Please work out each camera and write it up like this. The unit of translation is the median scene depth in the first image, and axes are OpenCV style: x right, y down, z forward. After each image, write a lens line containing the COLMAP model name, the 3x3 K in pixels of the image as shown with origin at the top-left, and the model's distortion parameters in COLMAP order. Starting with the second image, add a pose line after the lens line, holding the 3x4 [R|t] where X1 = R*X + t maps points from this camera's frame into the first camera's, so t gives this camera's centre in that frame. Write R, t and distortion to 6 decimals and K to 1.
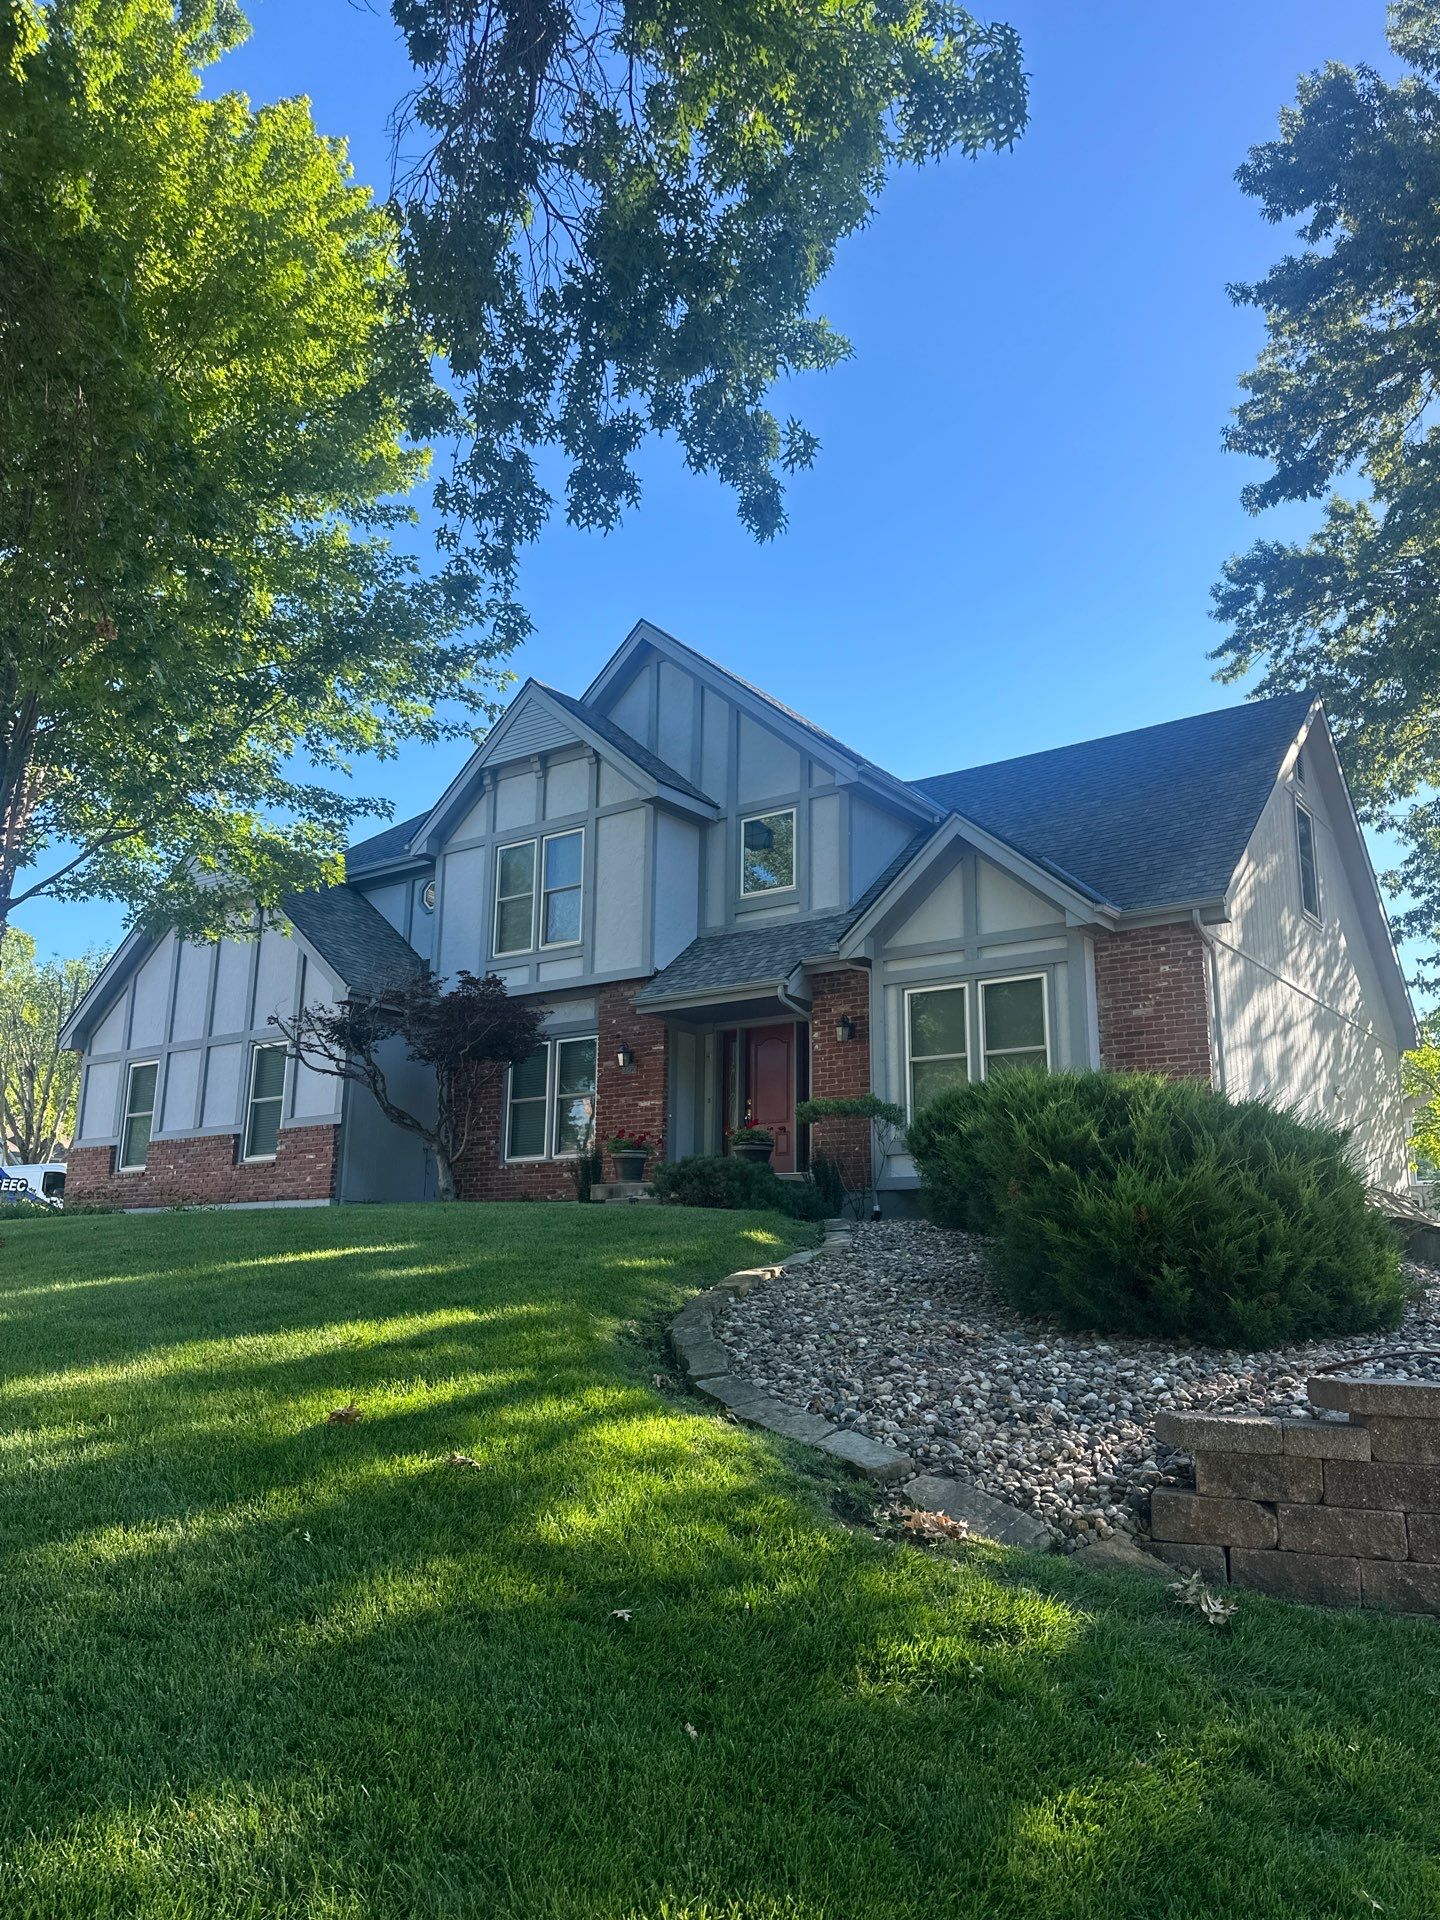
lens RADIAL K [[1451.6, 0, 702.5], [0, 1451.6, 981.0], [0, 0, 1]] dist [0.085474, -0.063863]
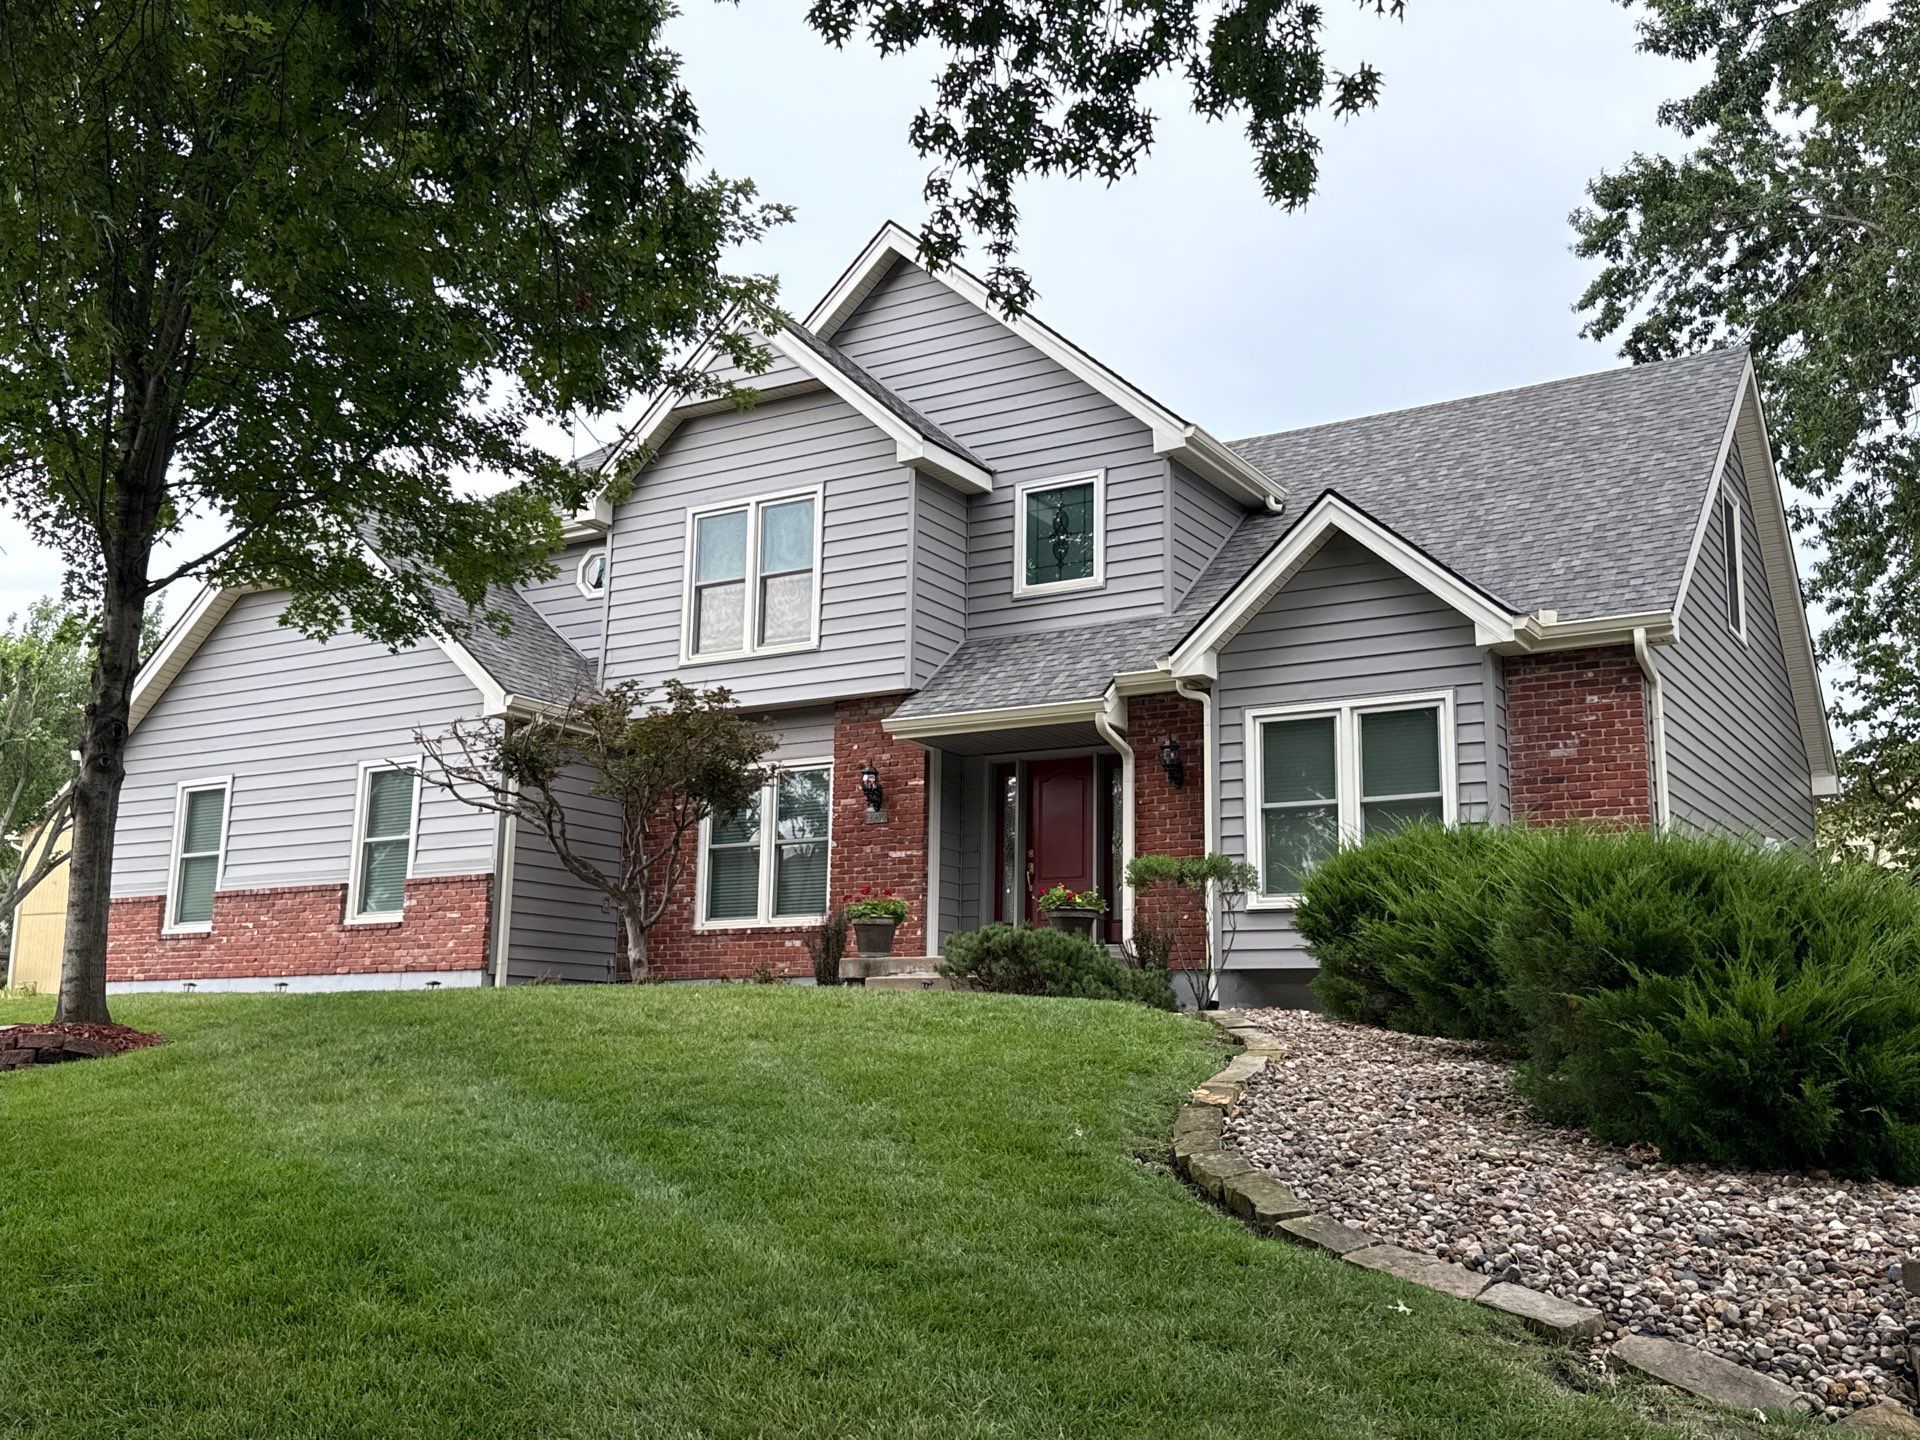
lens RADIAL K [[1923.2, 0, 962.4], [0, 1923.2, 683.0], [0, 0, 1]] dist [0.032240, 0.000000]
pose [[0.996805, 0.020944, 0.077080, -0.109418], [-0.021199, 0.999772, 0.002493, -0.013075], [-0.077010, -0.004119, 0.997022, -0.033384]]
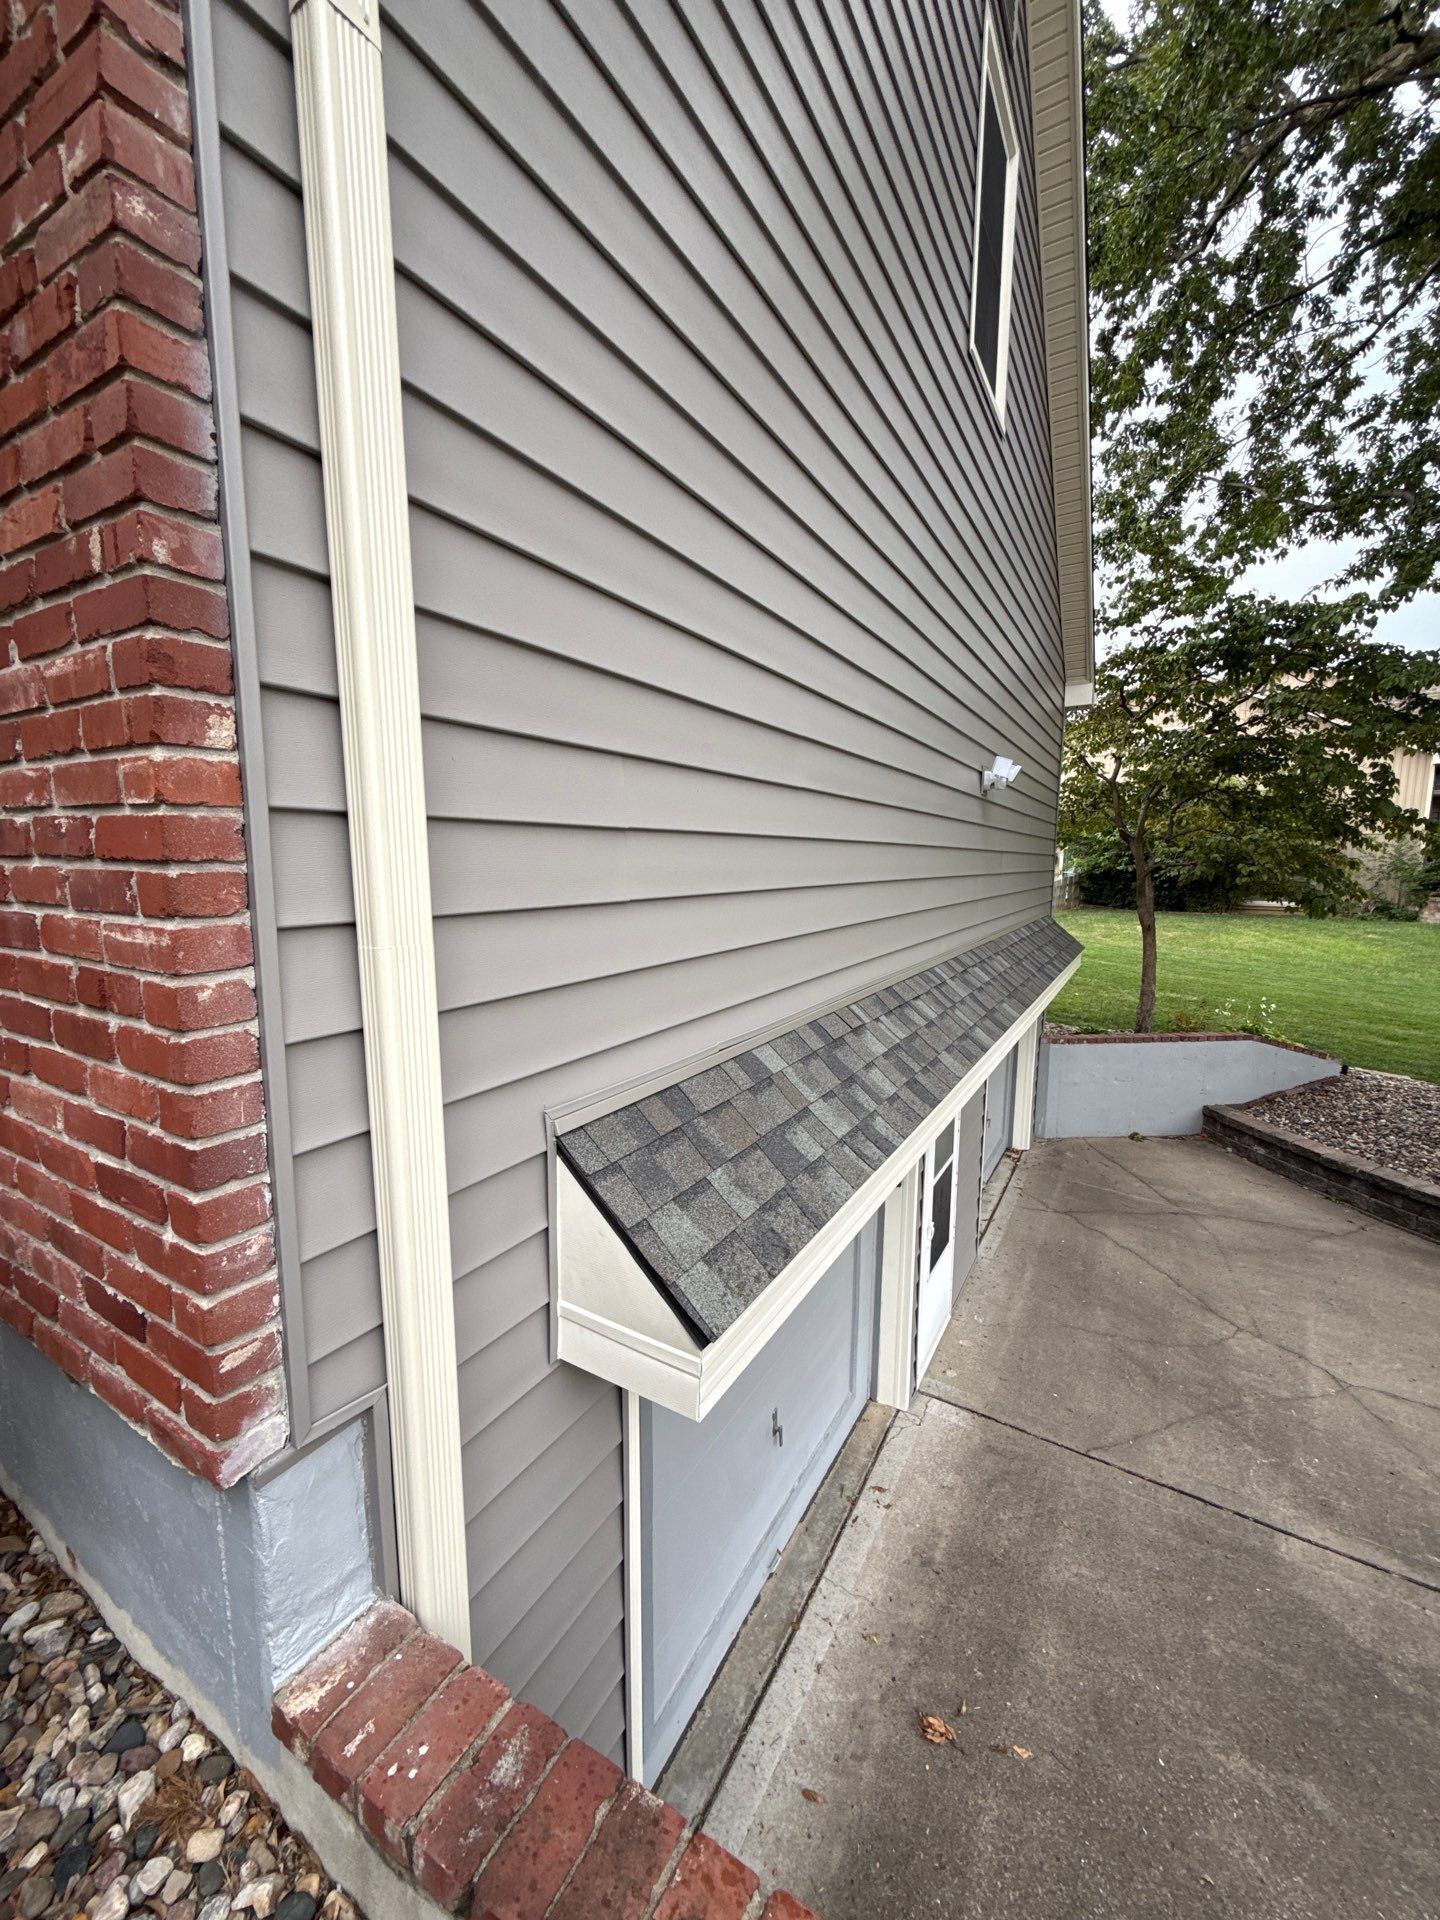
lens RADIAL K [[762.2, 0, 715.8], [0, 762.2, 952.2], [0, 0, 1]] dist [-0.004380, 0.000072]
pose [[0.994974, -0.020868, 0.097933, 0.367914], [-0.012310, 0.945129, 0.326465, 0.055176], [-0.099372, -0.326029, 0.940122, 0.881604]]
